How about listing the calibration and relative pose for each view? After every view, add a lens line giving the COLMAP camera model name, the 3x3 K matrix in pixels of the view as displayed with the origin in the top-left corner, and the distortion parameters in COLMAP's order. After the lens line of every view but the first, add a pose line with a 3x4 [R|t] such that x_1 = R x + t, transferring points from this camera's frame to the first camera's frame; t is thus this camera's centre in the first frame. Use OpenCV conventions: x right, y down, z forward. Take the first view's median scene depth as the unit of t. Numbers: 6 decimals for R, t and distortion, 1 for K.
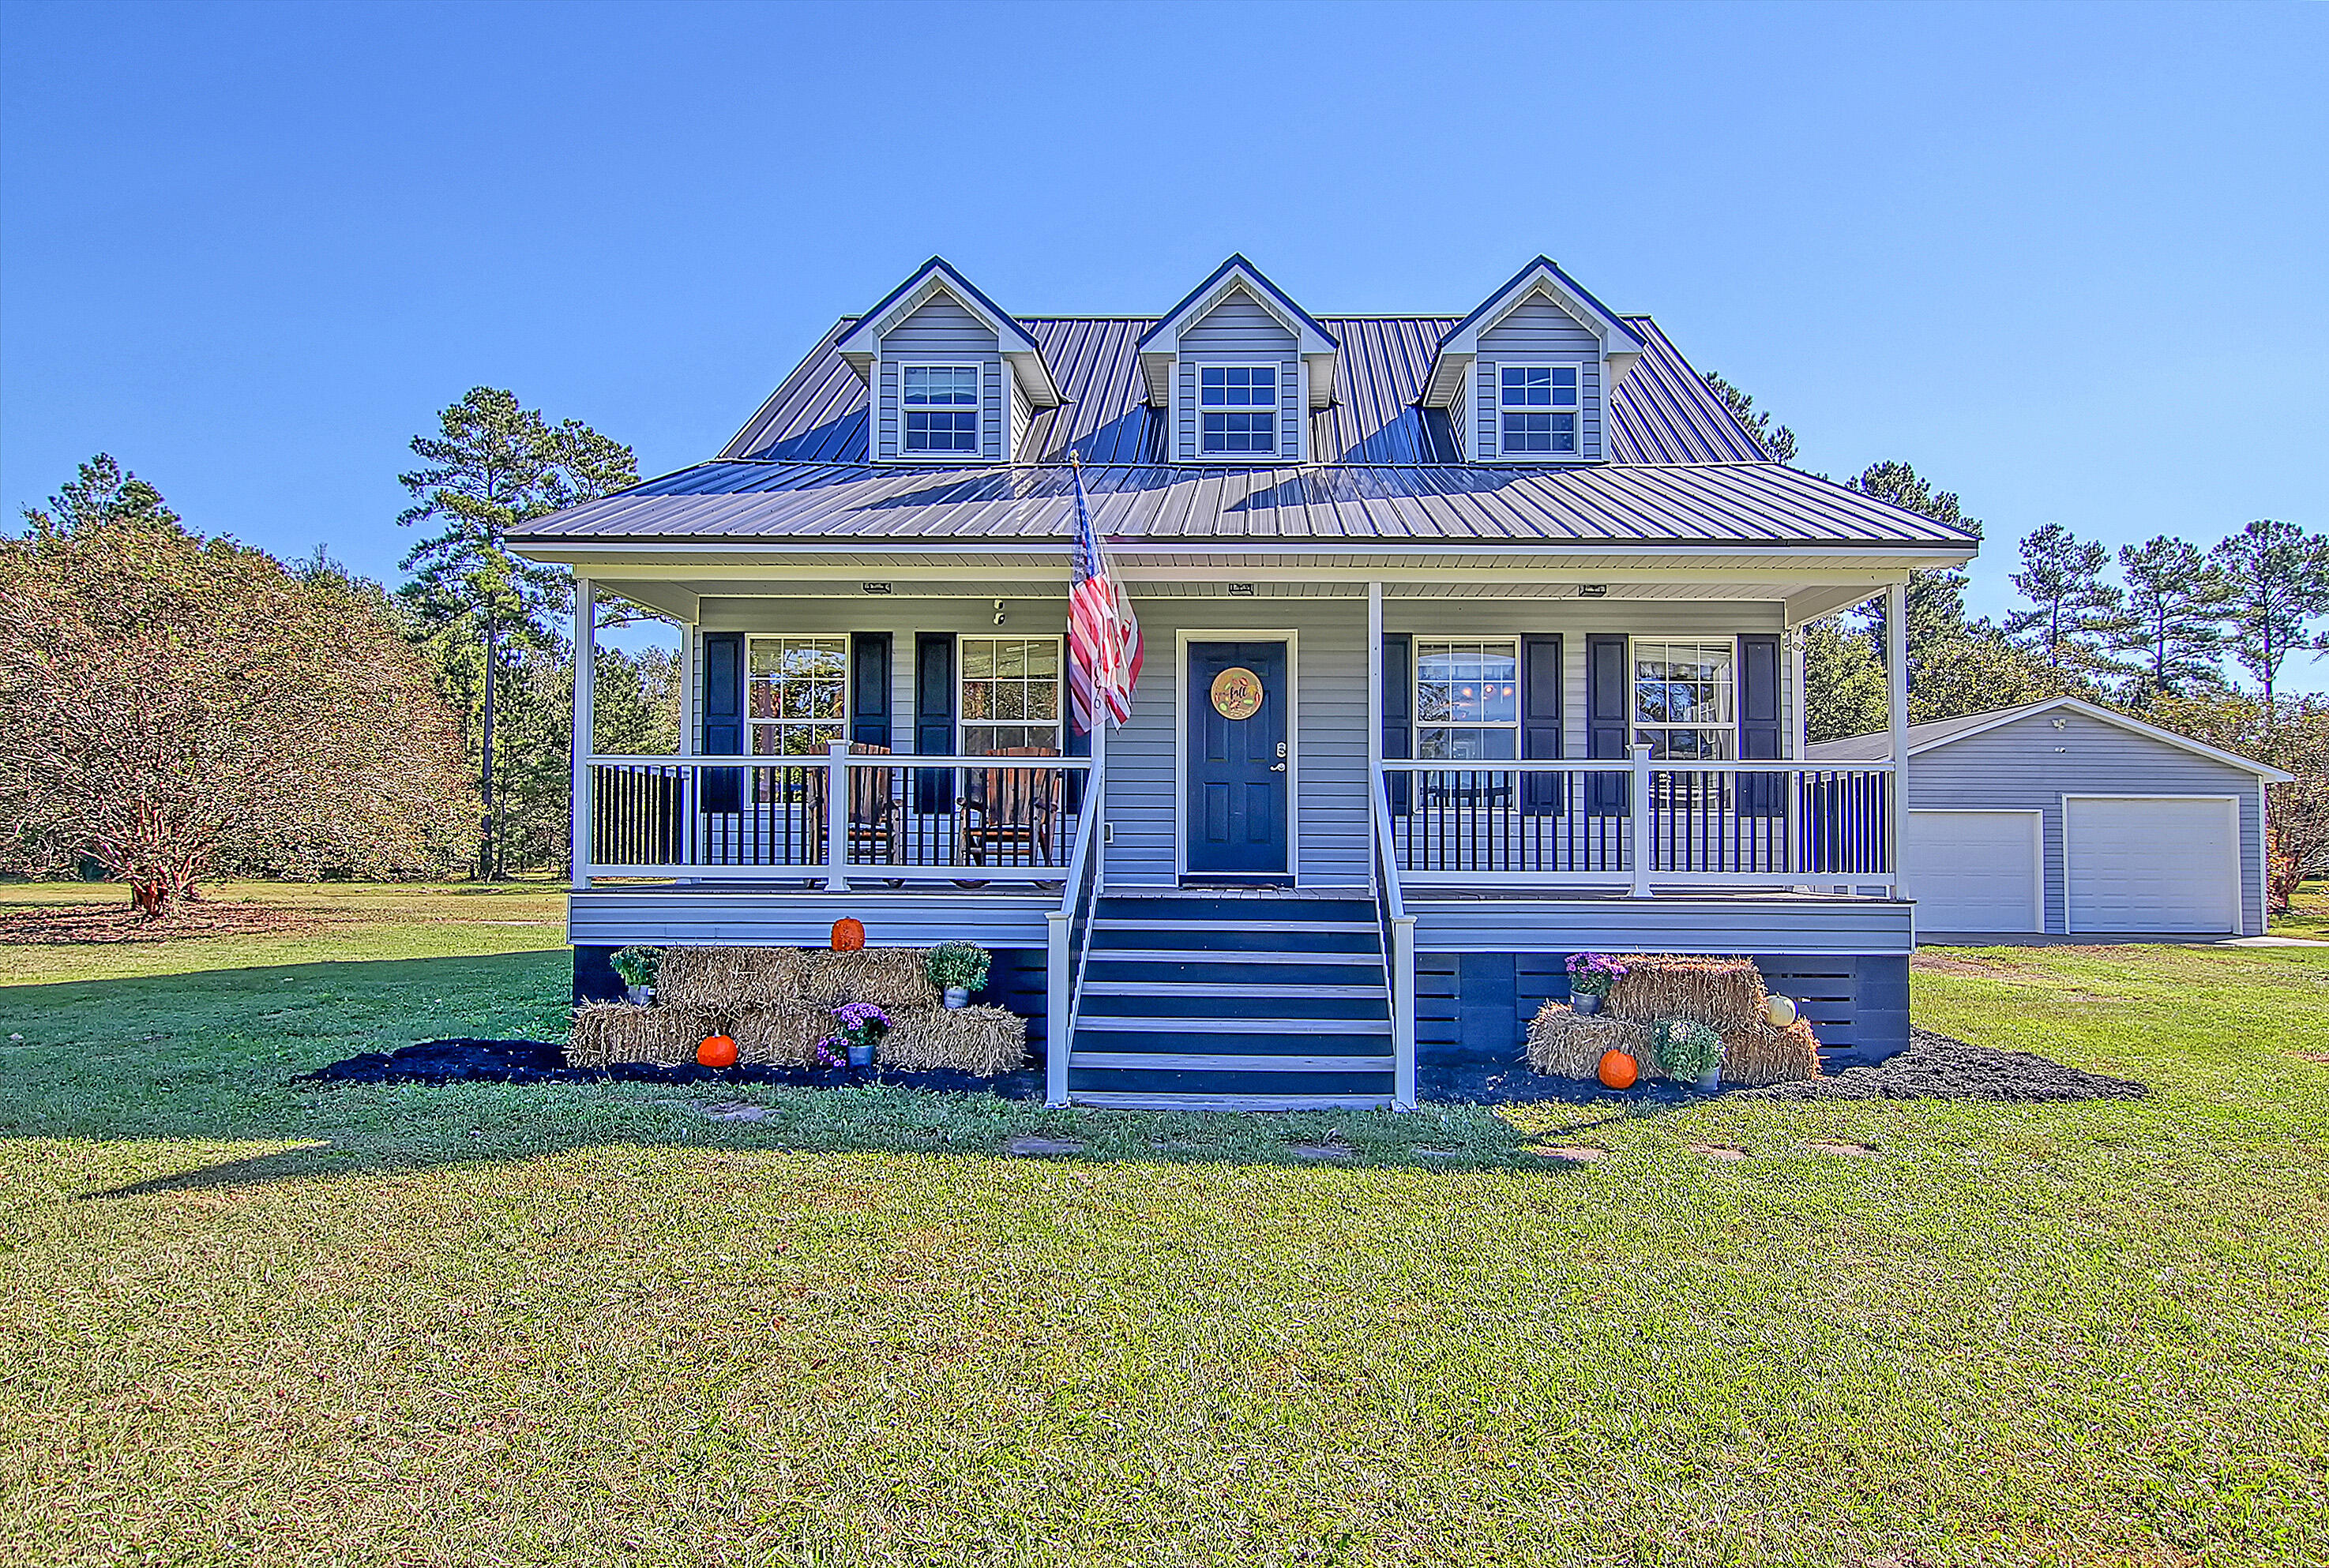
lens RADIAL K [[1199.6, 0, 1194.2], [0, 1199.6, 874.5], [0, 0, 1]] dist [-0.014008, -0.006555]
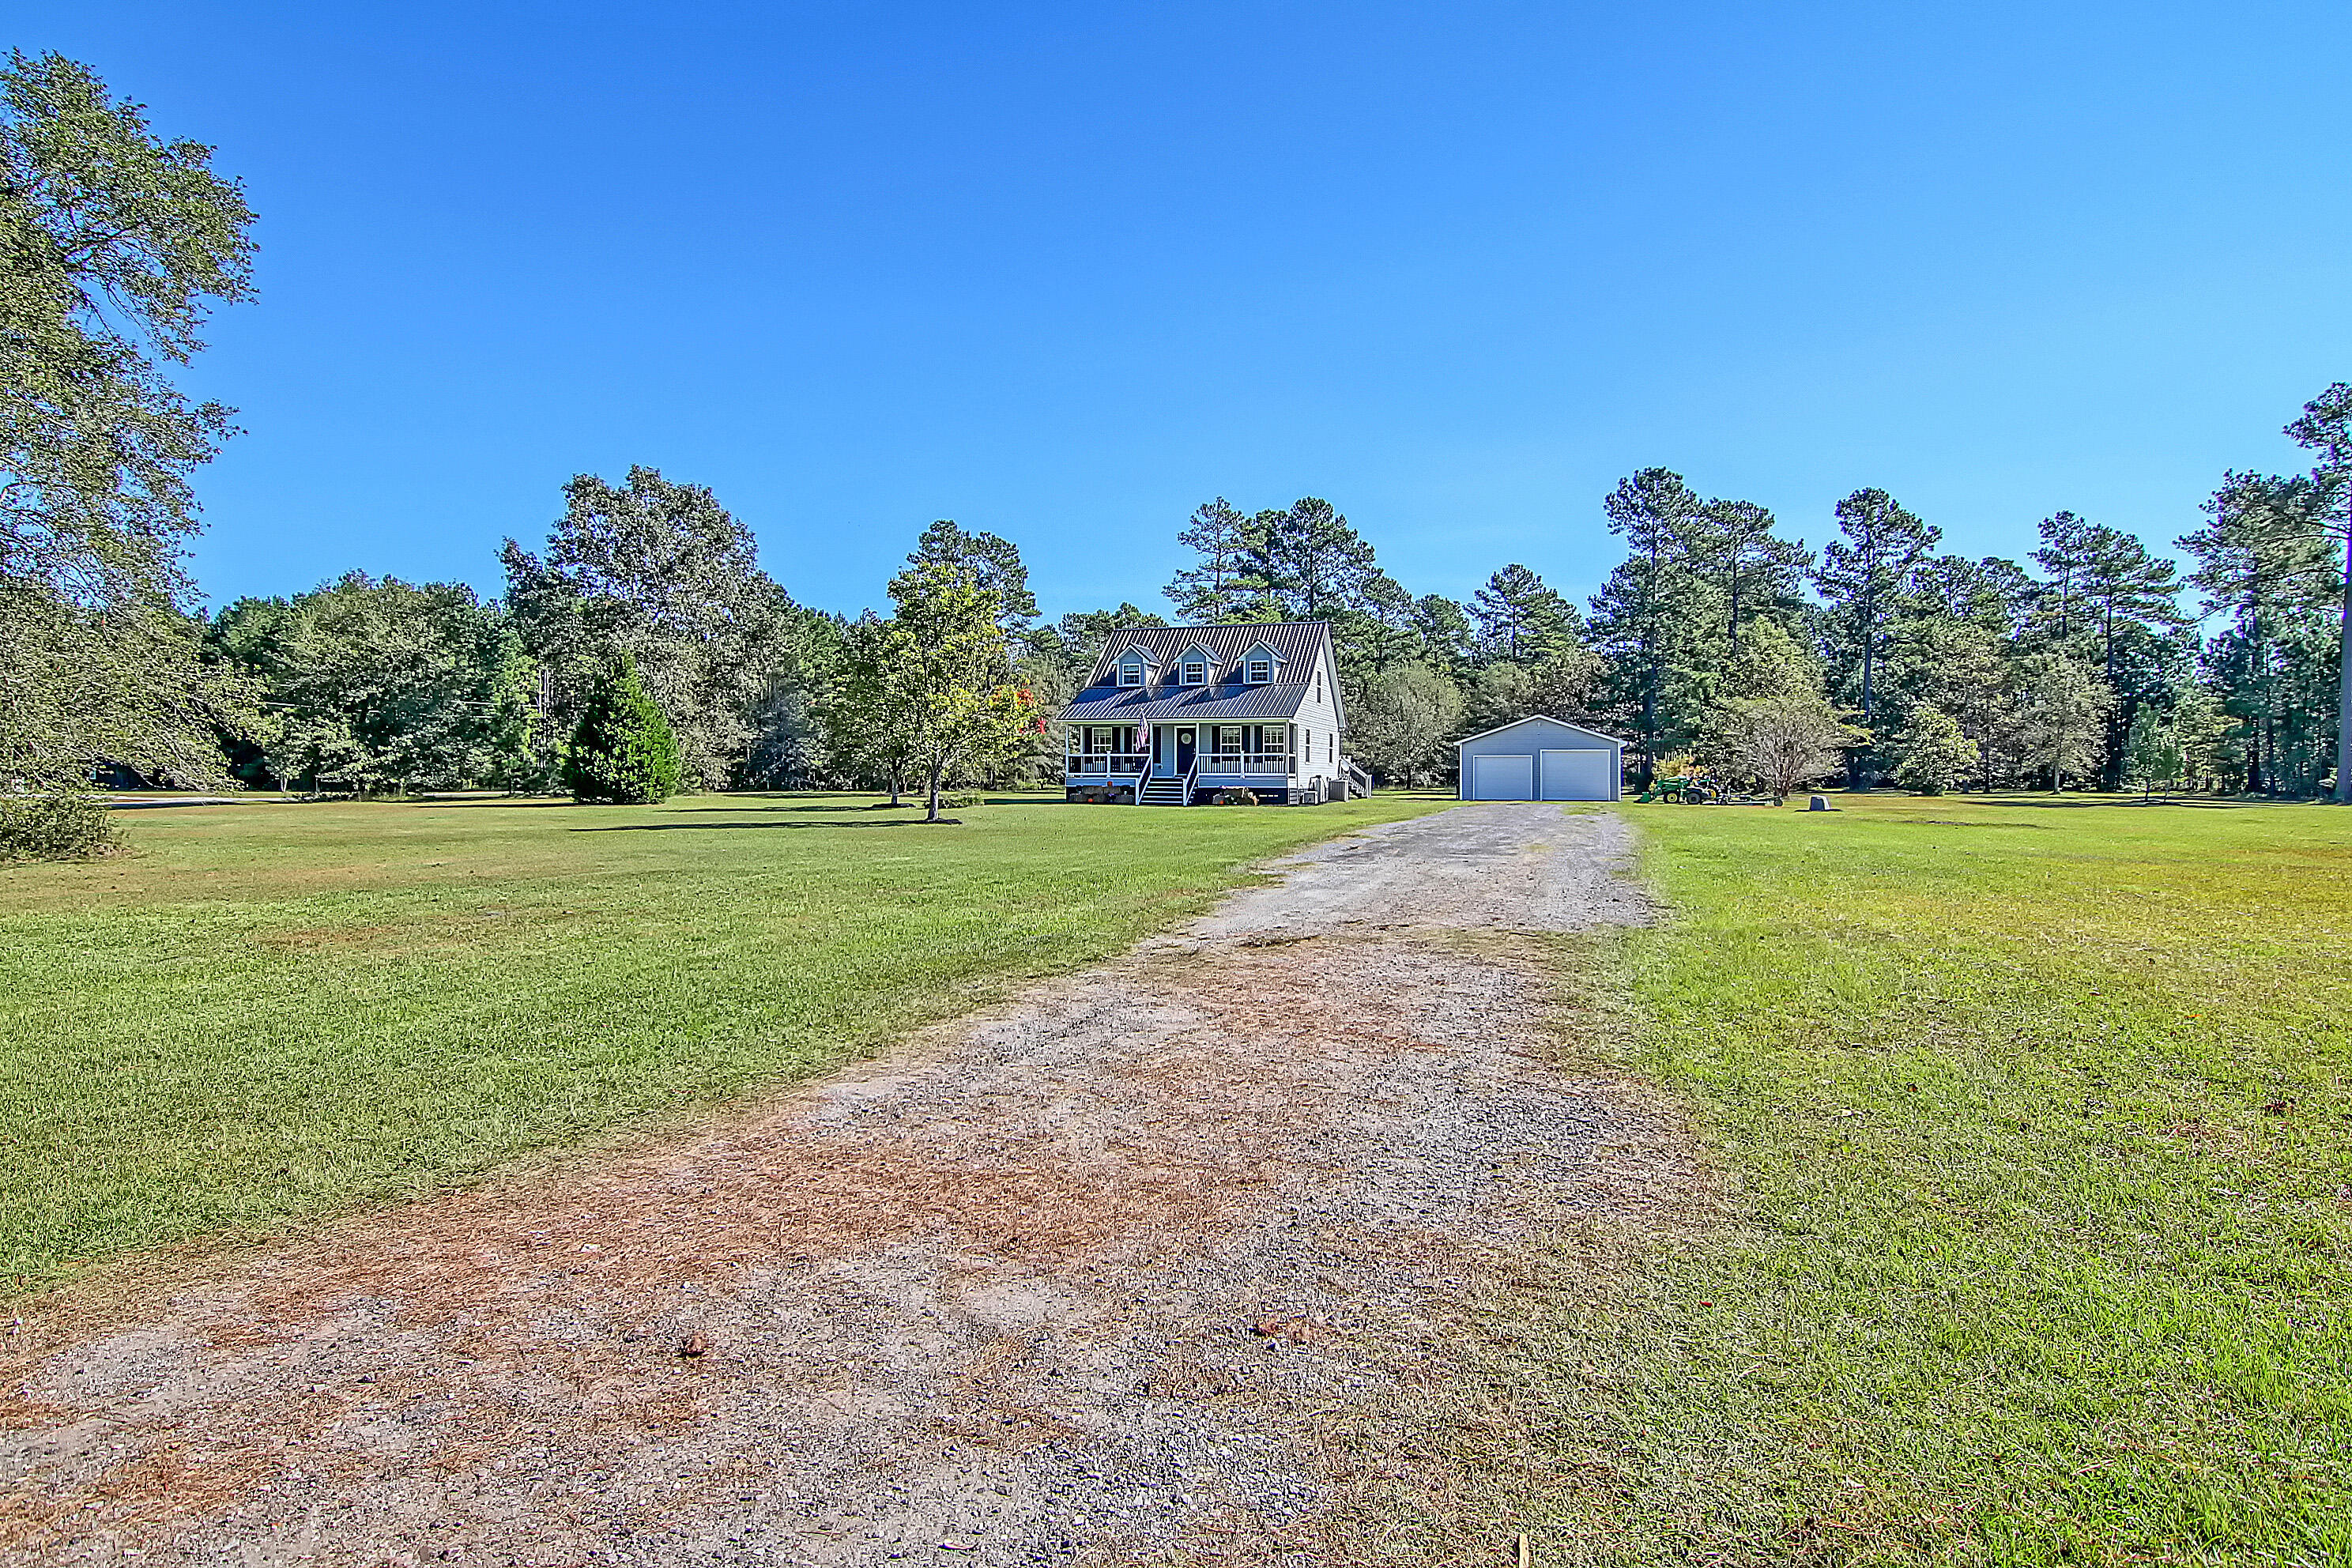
lens RADIAL K [[1211.6, 0, 1166.1], [0, 1211.6, 768.3], [0, 0, 1]] dist [-0.014008, -0.006555]
pose [[0.962265, -0.004273, -0.272082, 0.183399], [-0.003575, 0.999592, -0.028342, 0.015965], [0.272092, 0.028245, 0.961857, -0.534366]]
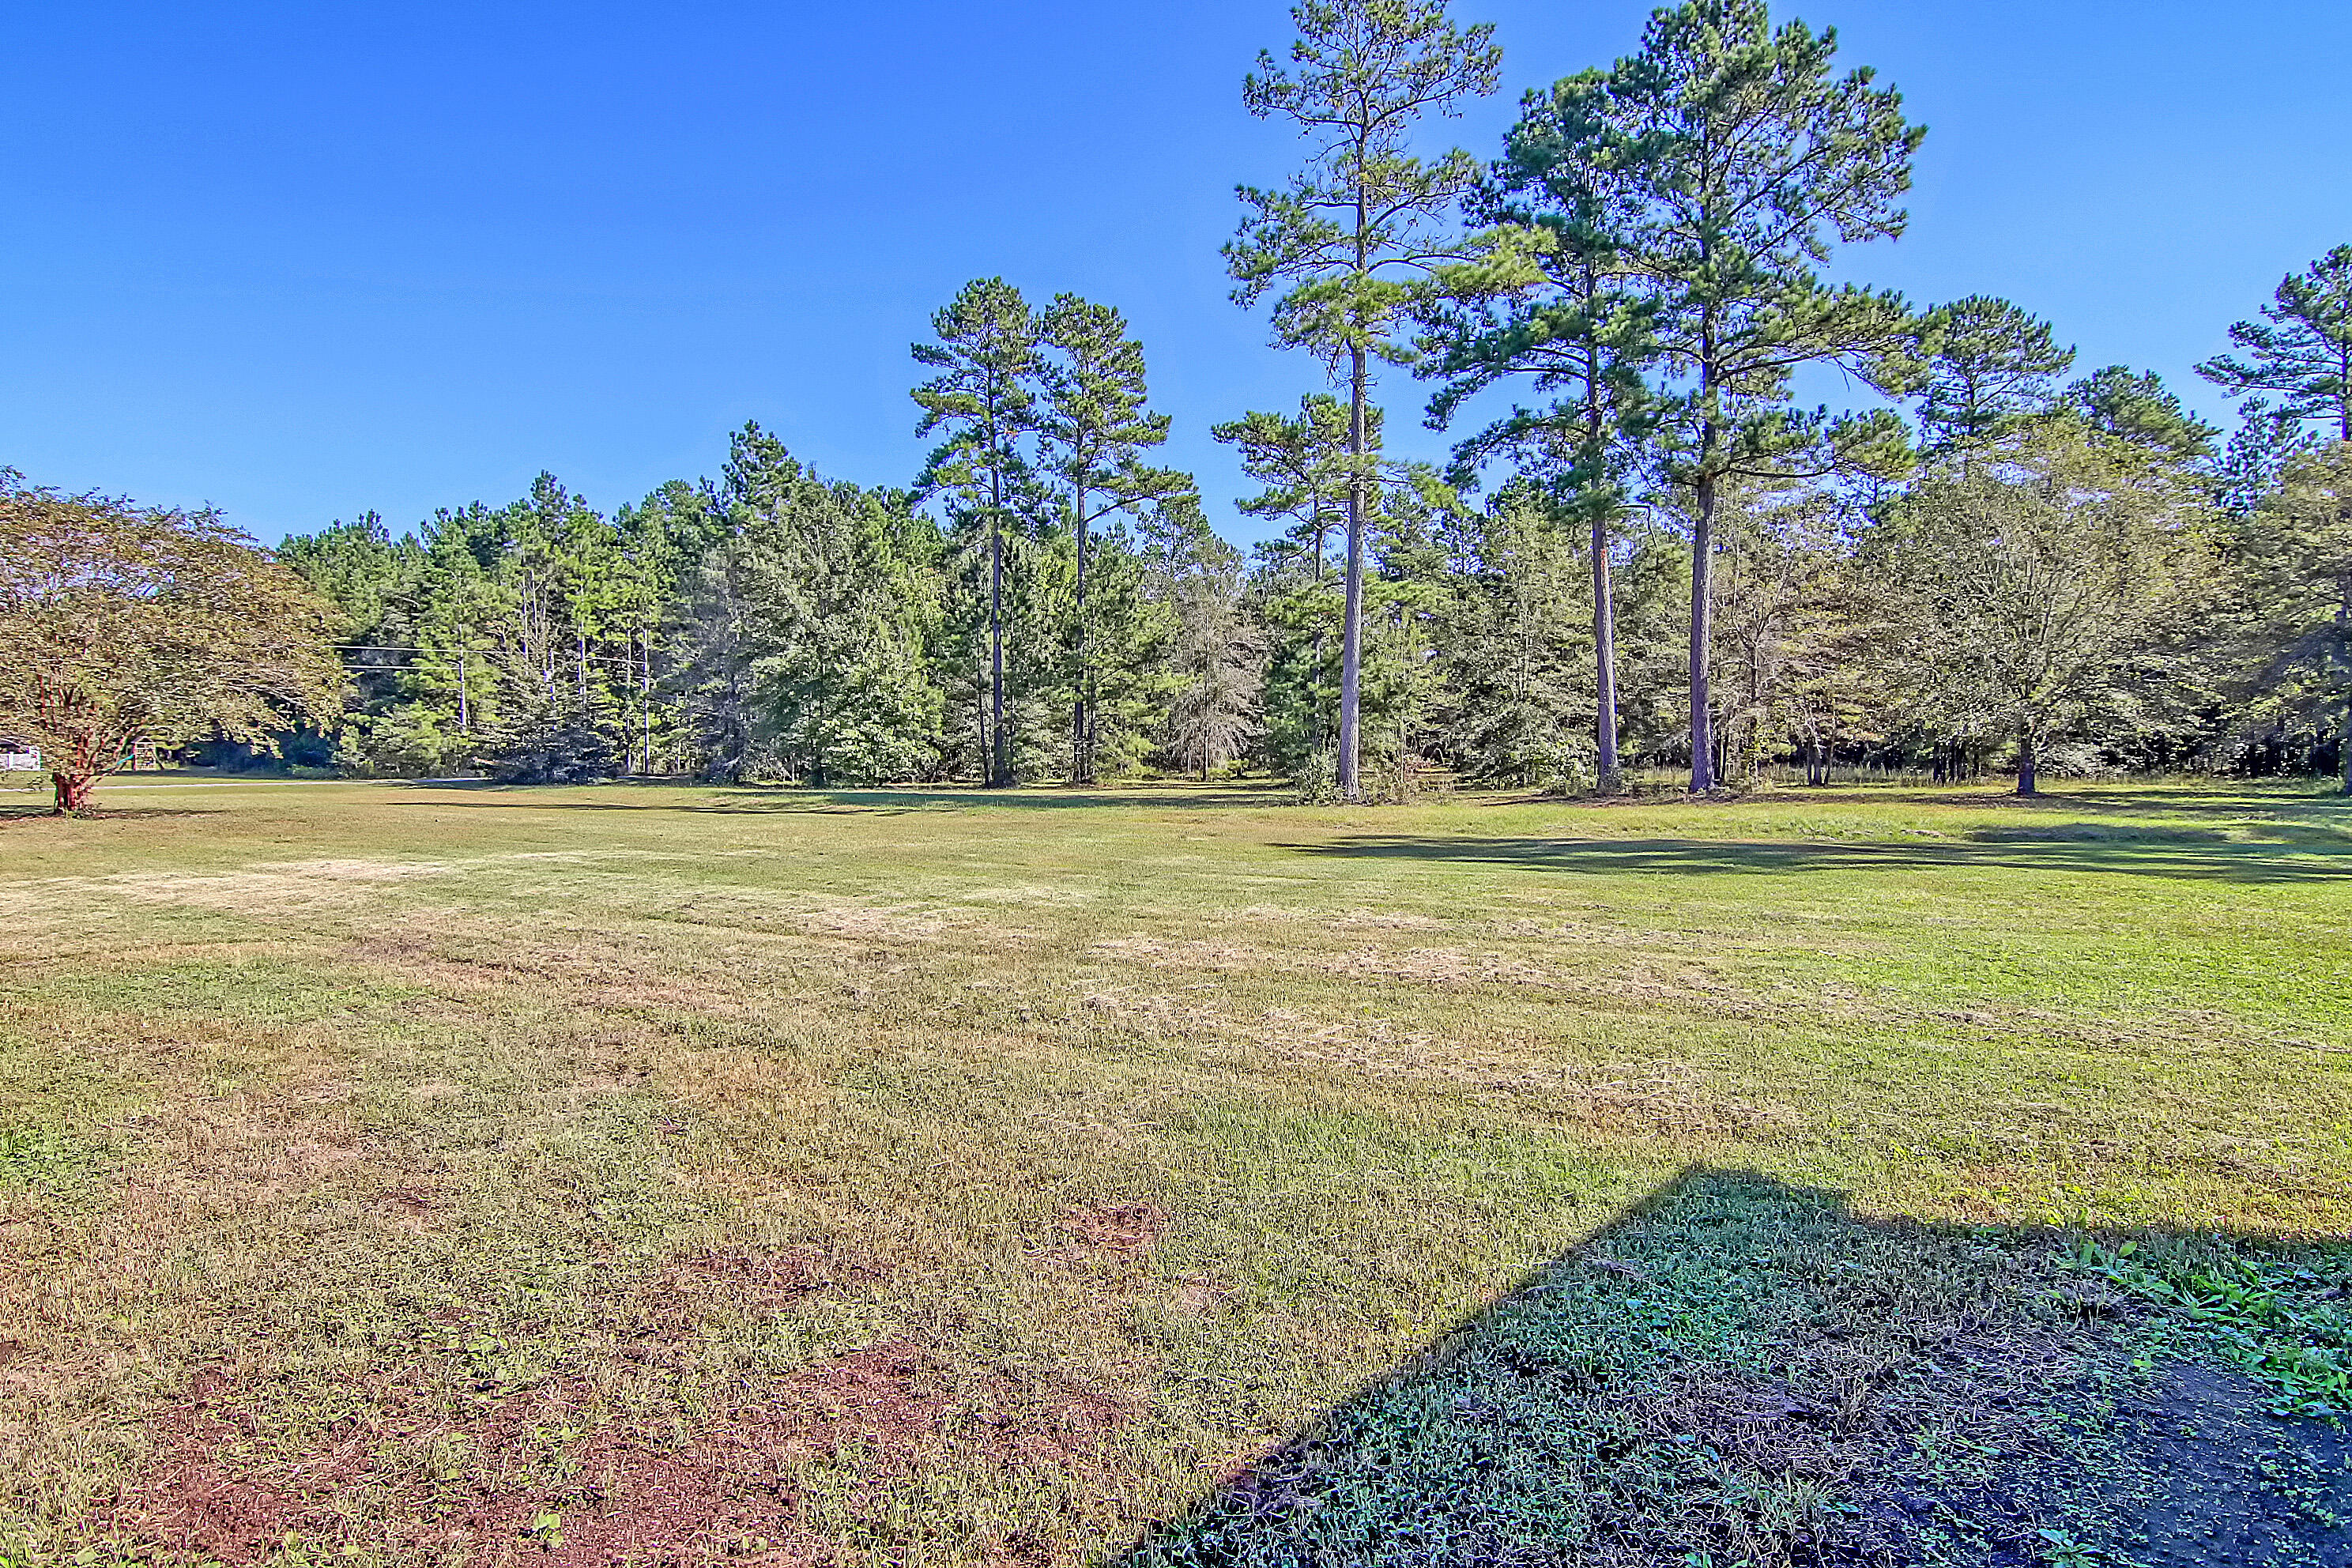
lens RADIAL K [[1211.6, 0, 1166.3], [0, 1211.6, 770.9], [0, 0, 1]] dist [-0.014008, -0.006555]
pose [[0.747326, 0.007012, -0.664420, 0.133533], [-0.010389, 0.999945, -0.001132, -0.007080], [0.664376, 0.007748, 0.747358, 0.329883]]
